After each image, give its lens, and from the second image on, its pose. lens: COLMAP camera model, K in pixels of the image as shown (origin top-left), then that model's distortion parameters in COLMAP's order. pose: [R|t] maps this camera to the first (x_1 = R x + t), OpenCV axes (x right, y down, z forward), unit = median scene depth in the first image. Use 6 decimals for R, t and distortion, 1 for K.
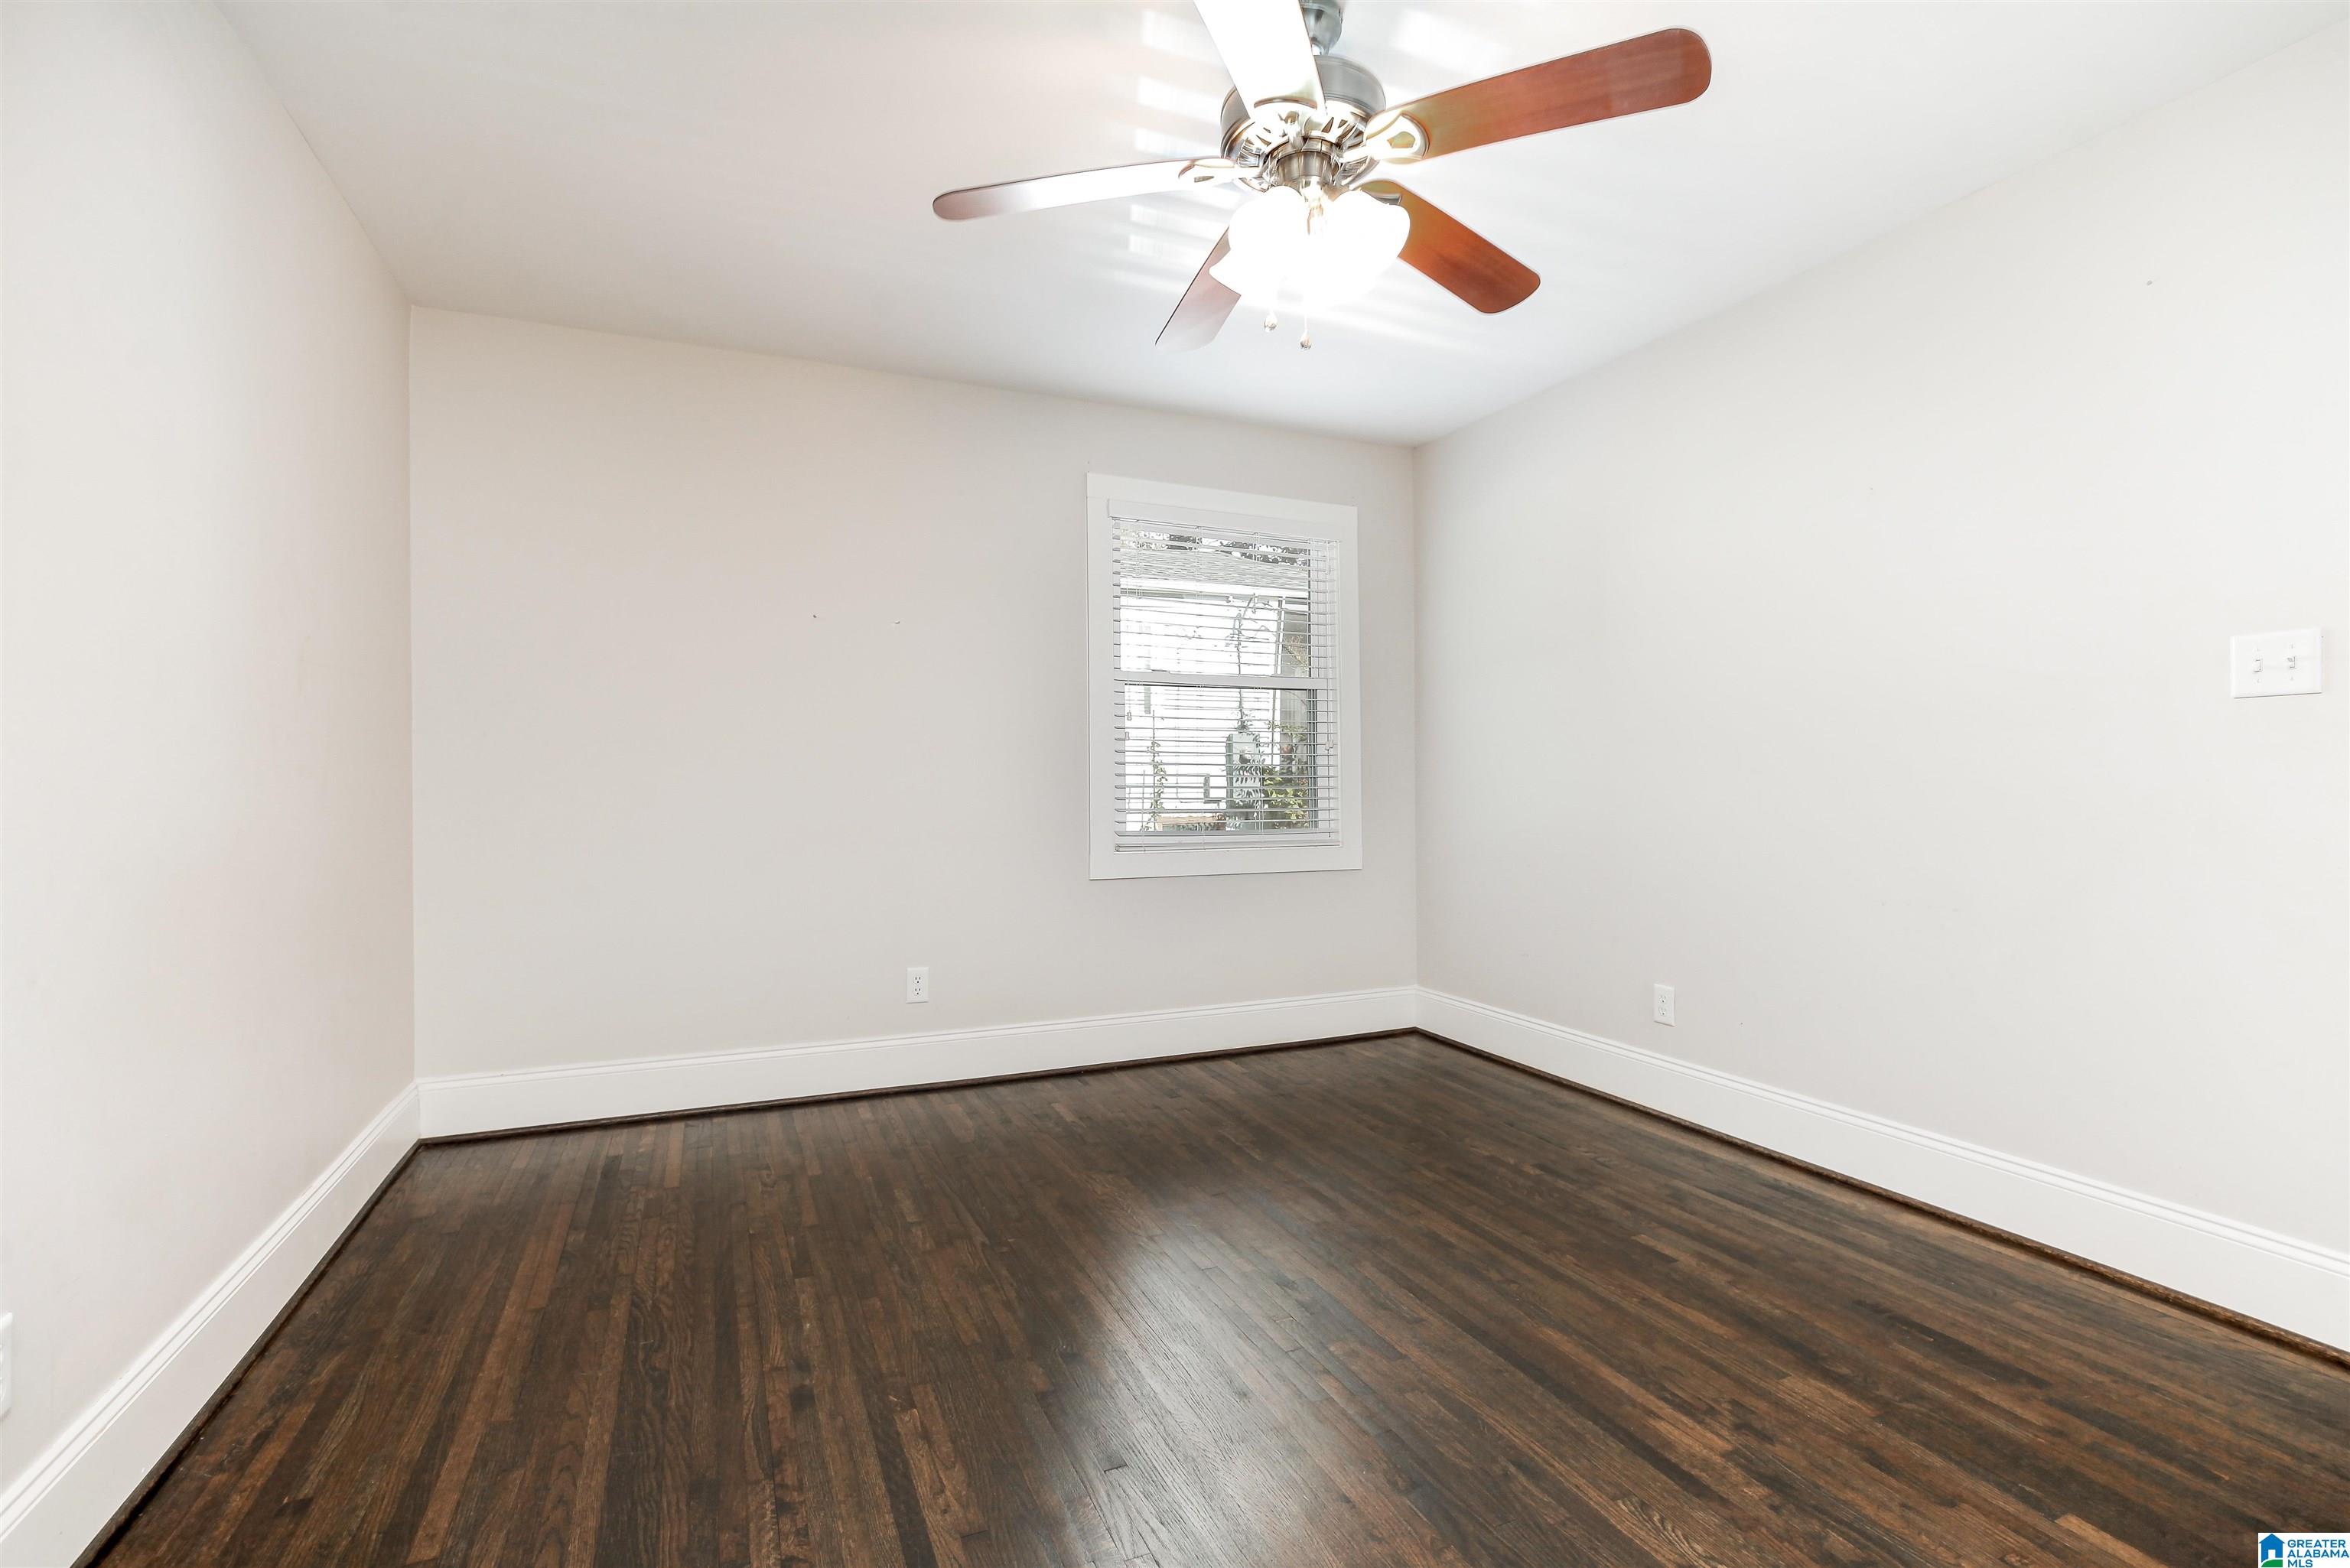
lens RADIAL K [[1058.1, 0, 1175.0], [0, 1058.1, 784.0], [0, 0, 1]] dist [-0.008883, 0.000680]
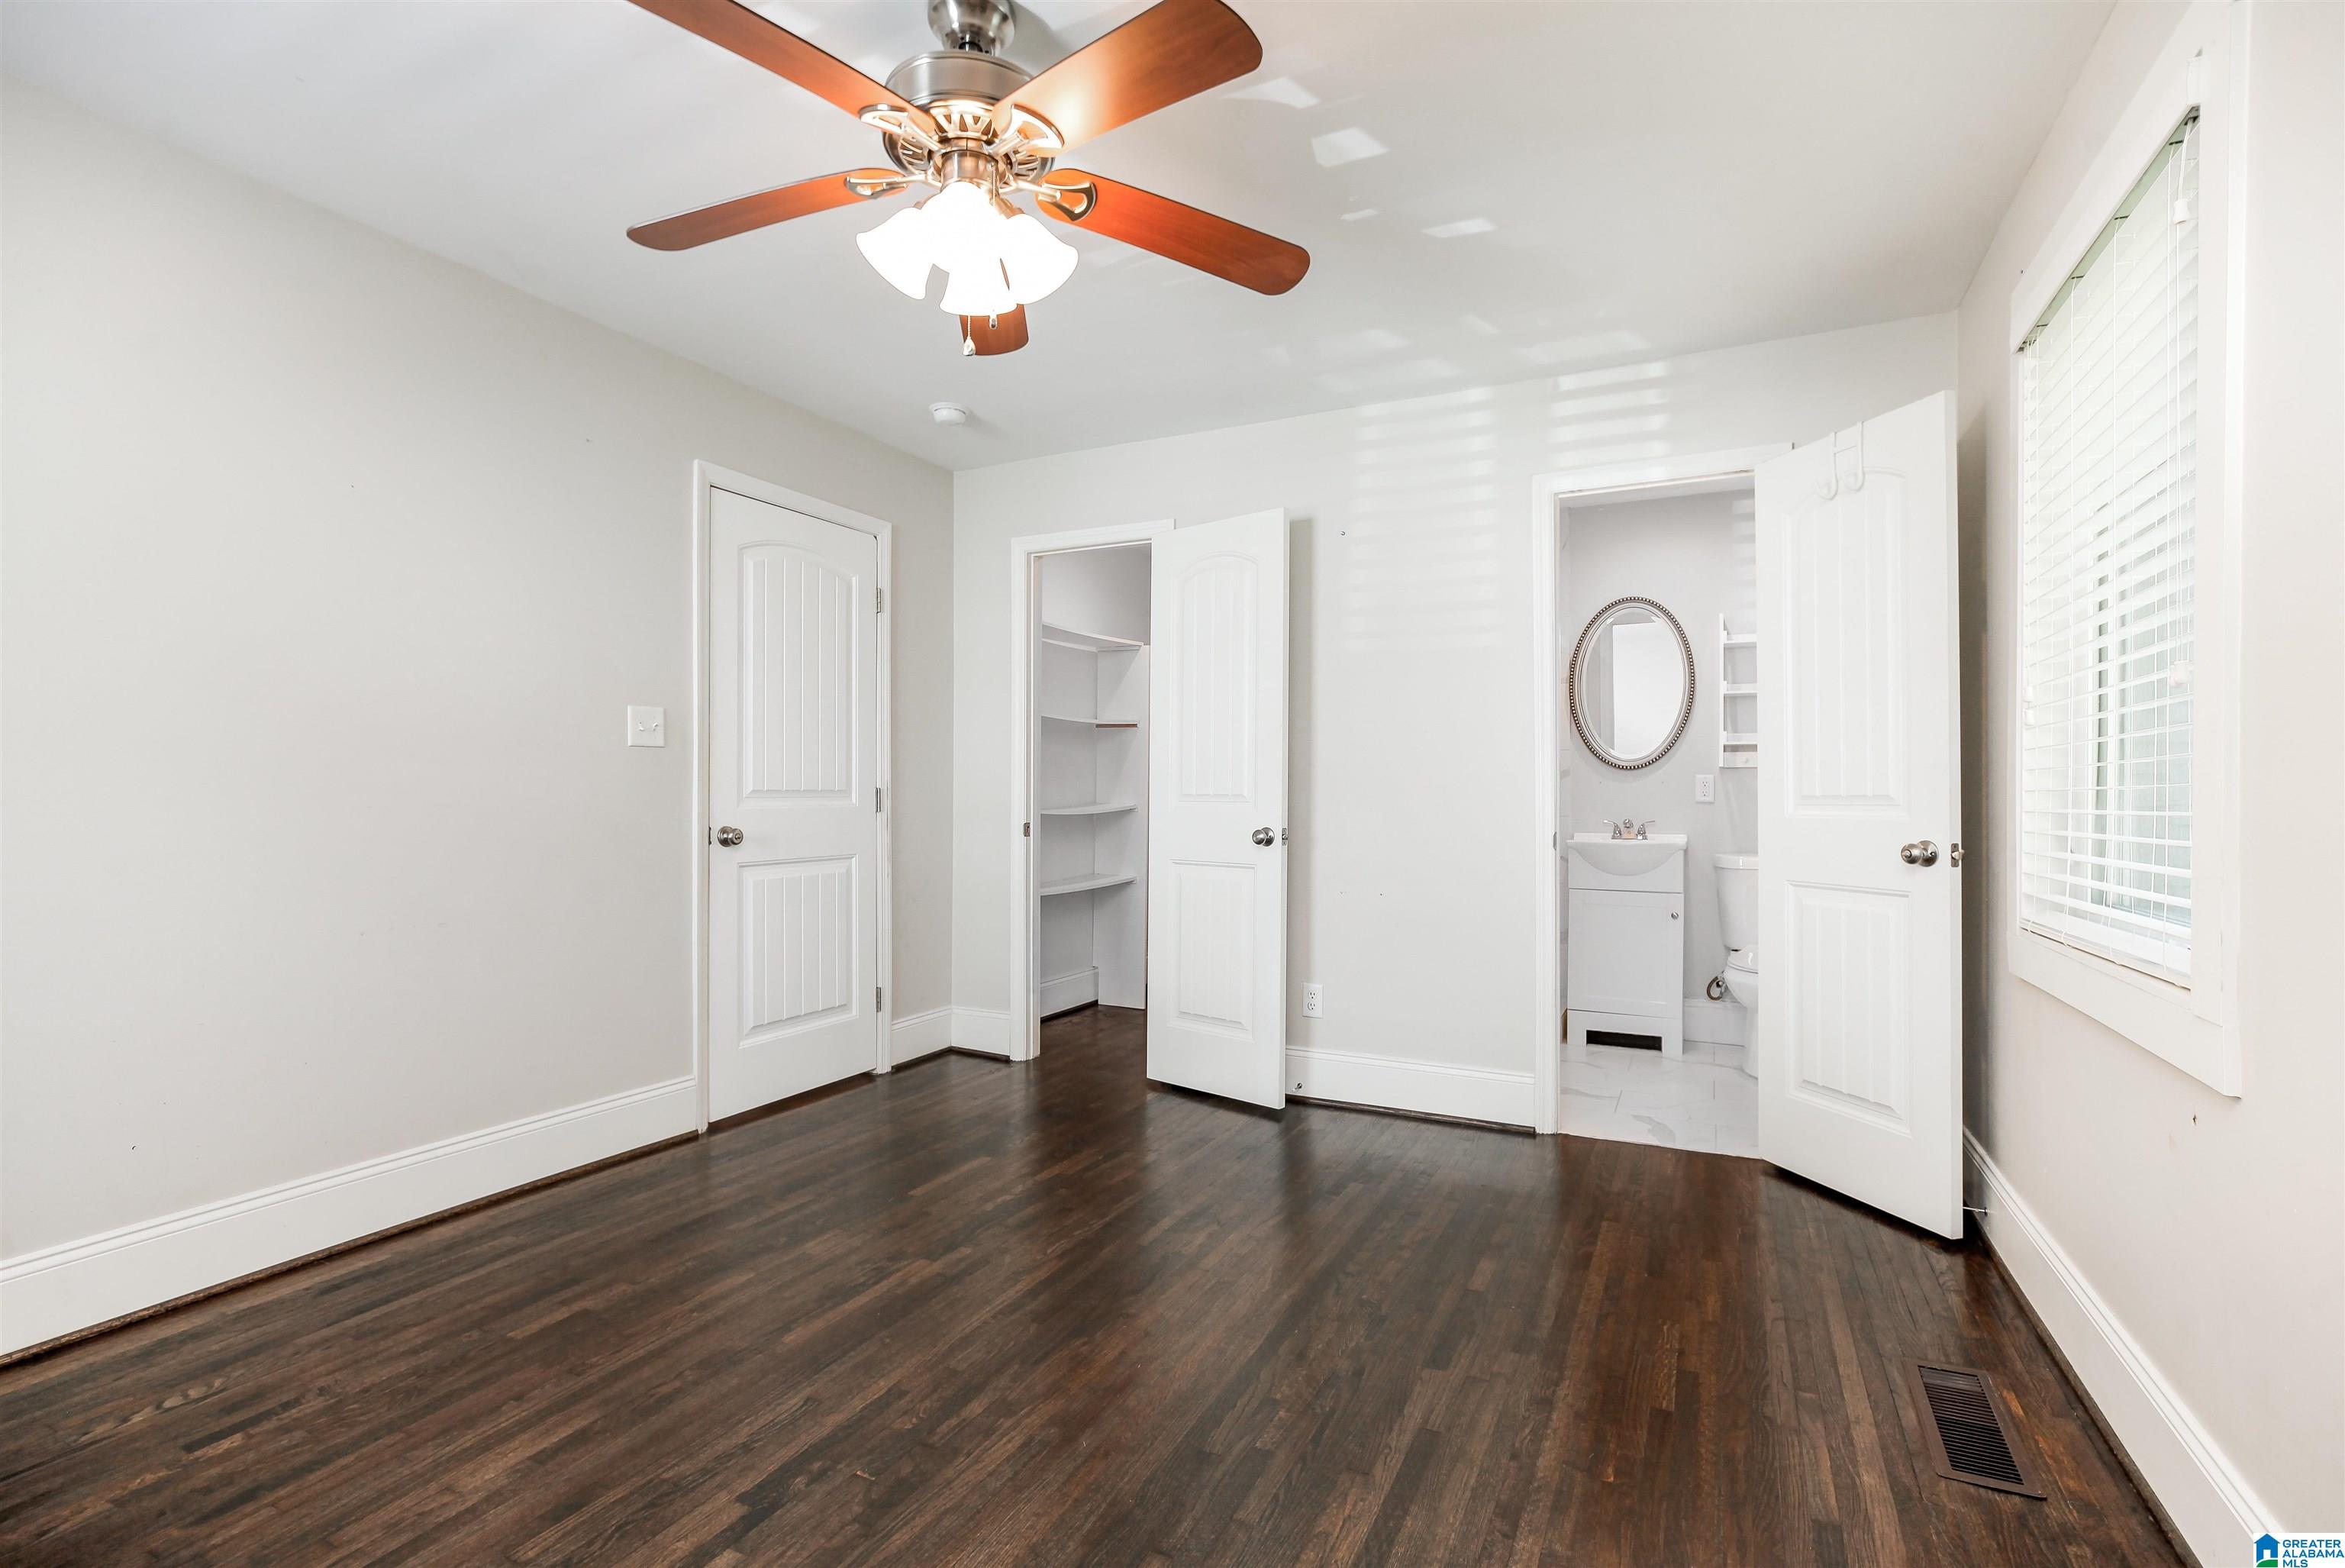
lens RADIAL K [[1109.4, 0, 1172.5], [0, 1109.4, 784.0], [0, 0, 1]] dist [-0.000470, -0.000029]
pose [[-0.637727, 0.005476, 0.770243, -0.607925], [0.002107, 0.999983, -0.005365, -0.014706], [-0.770260, -0.001798, -0.637728, 1.178624]]
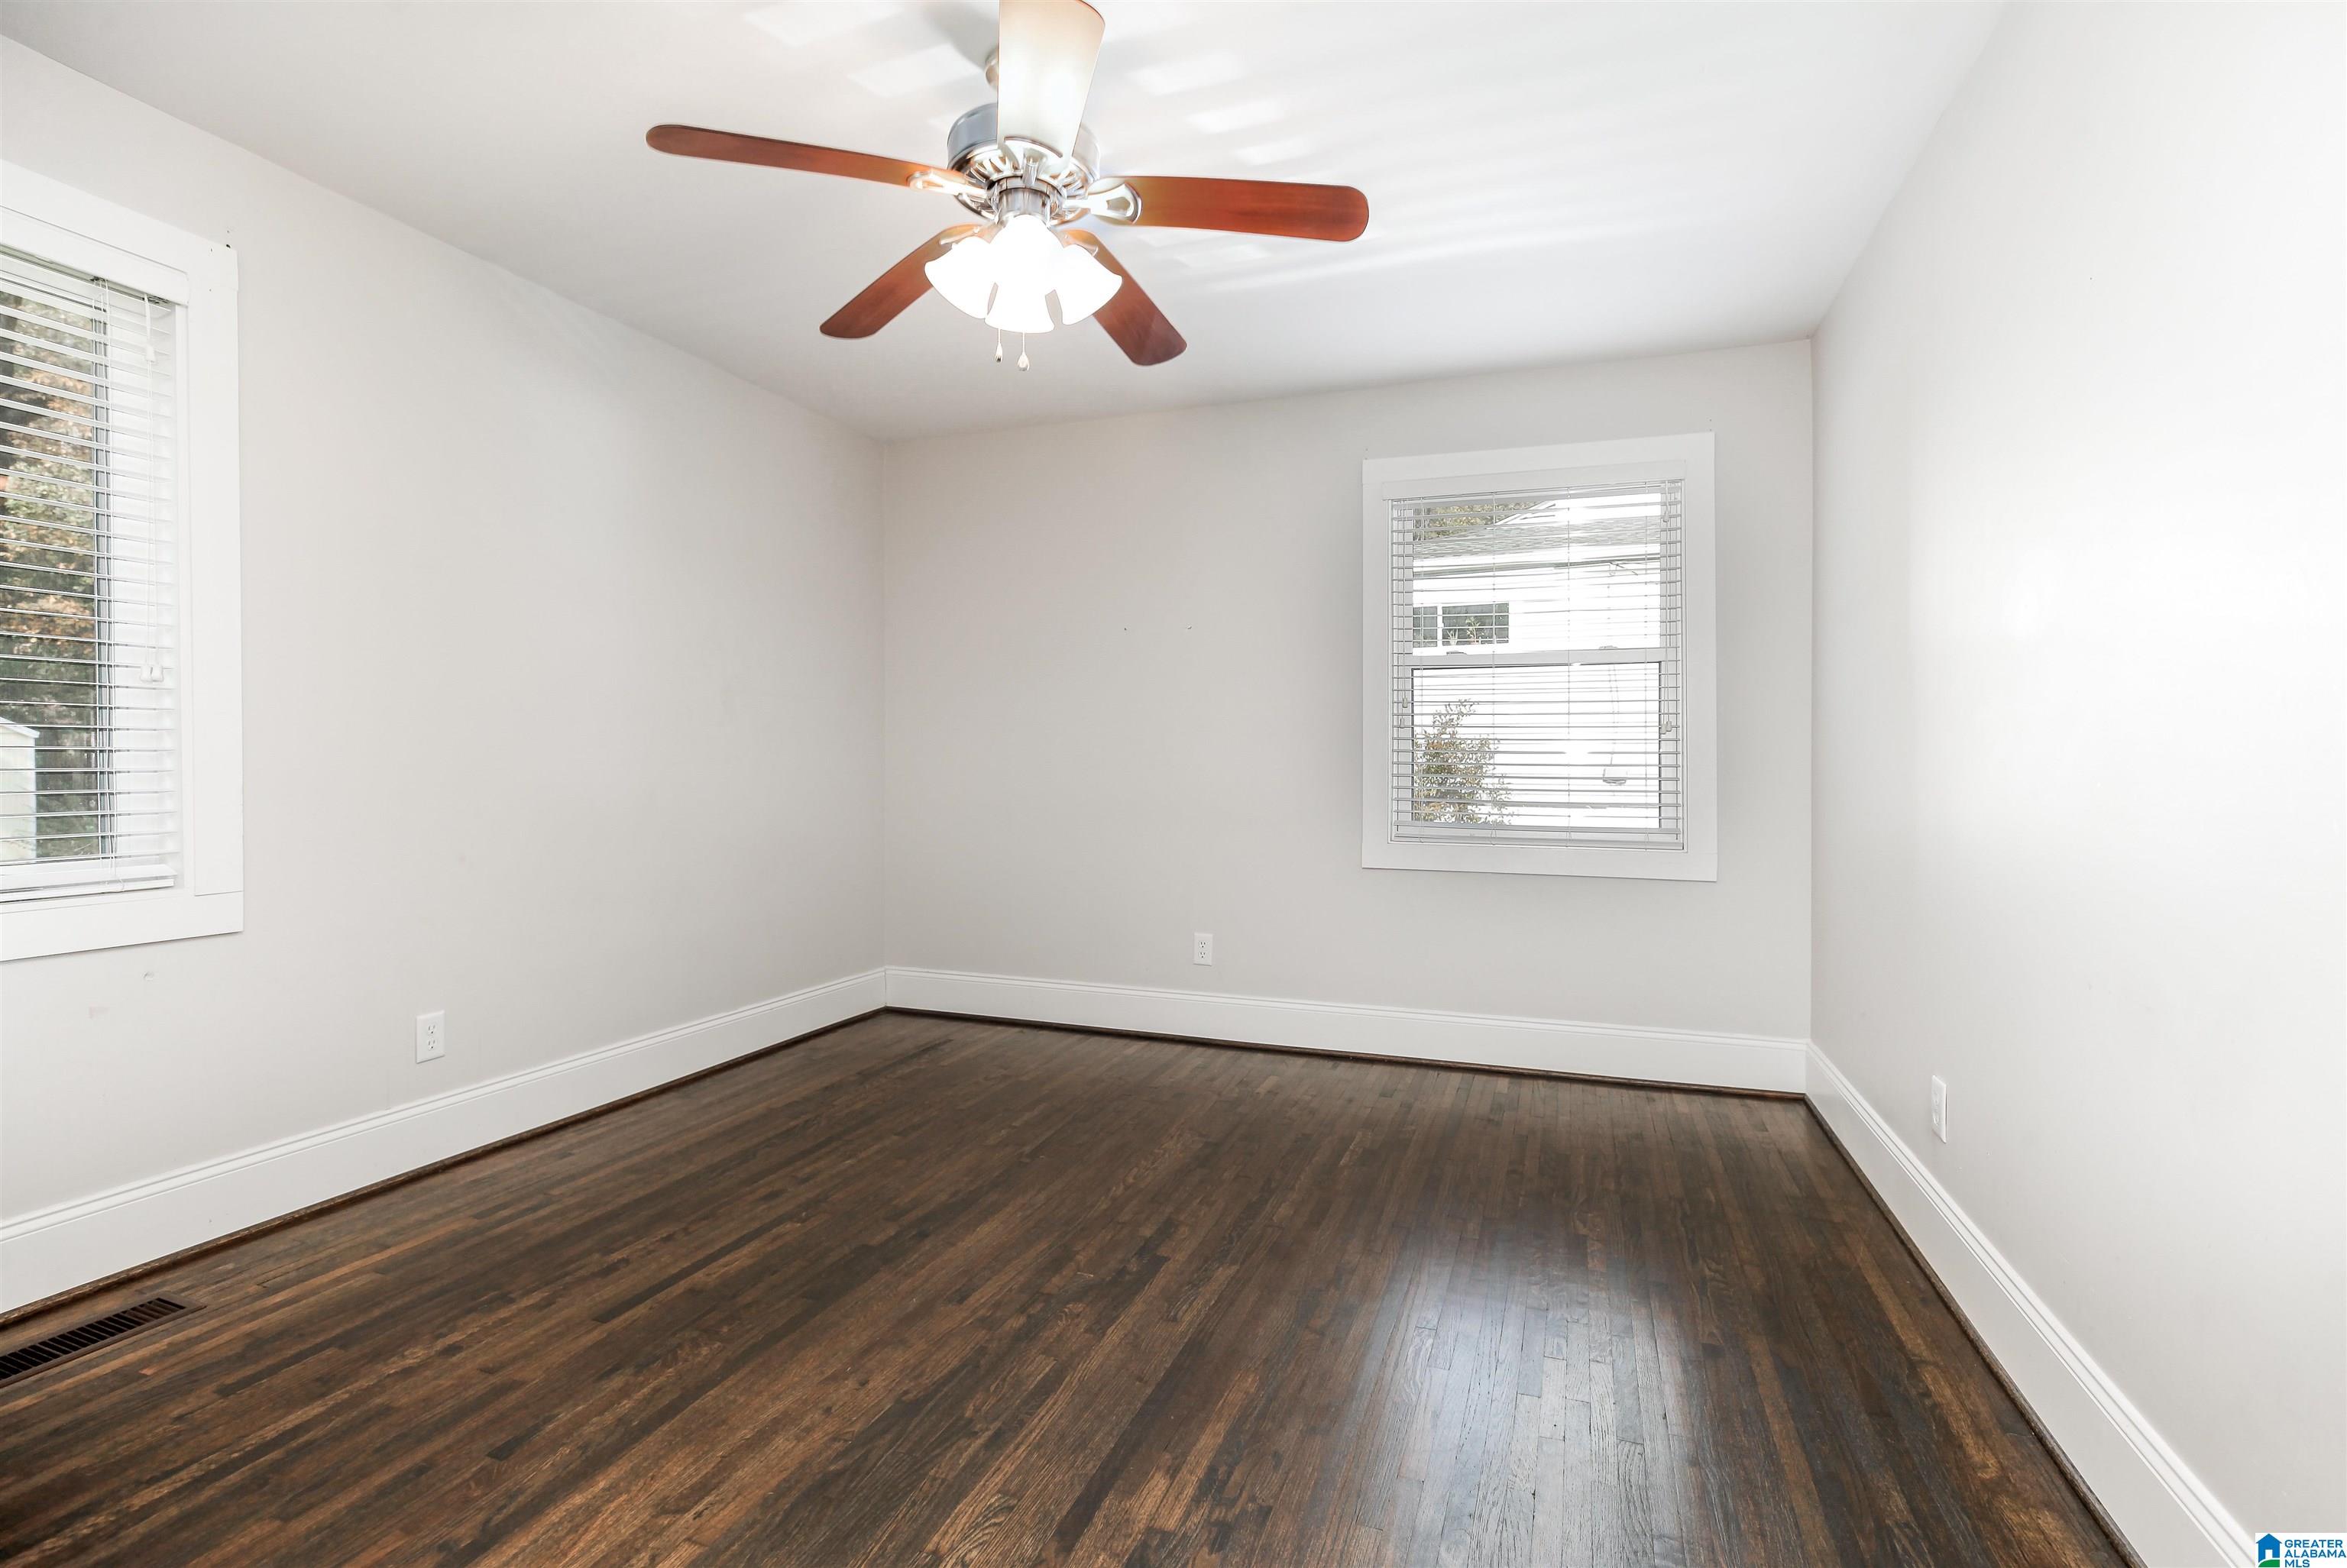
lens RADIAL K [[1054.6, 0, 1177.4], [0, 1054.6, 772.2], [0, 0, 1]] dist [-0.015796, -0.000107]
pose [[0.727461, 0.007730, -0.686106, 0.773384], [-0.008269, 0.999963, 0.002499, -0.001745], [0.686100, 0.003856, 0.727497, 0.252378]]
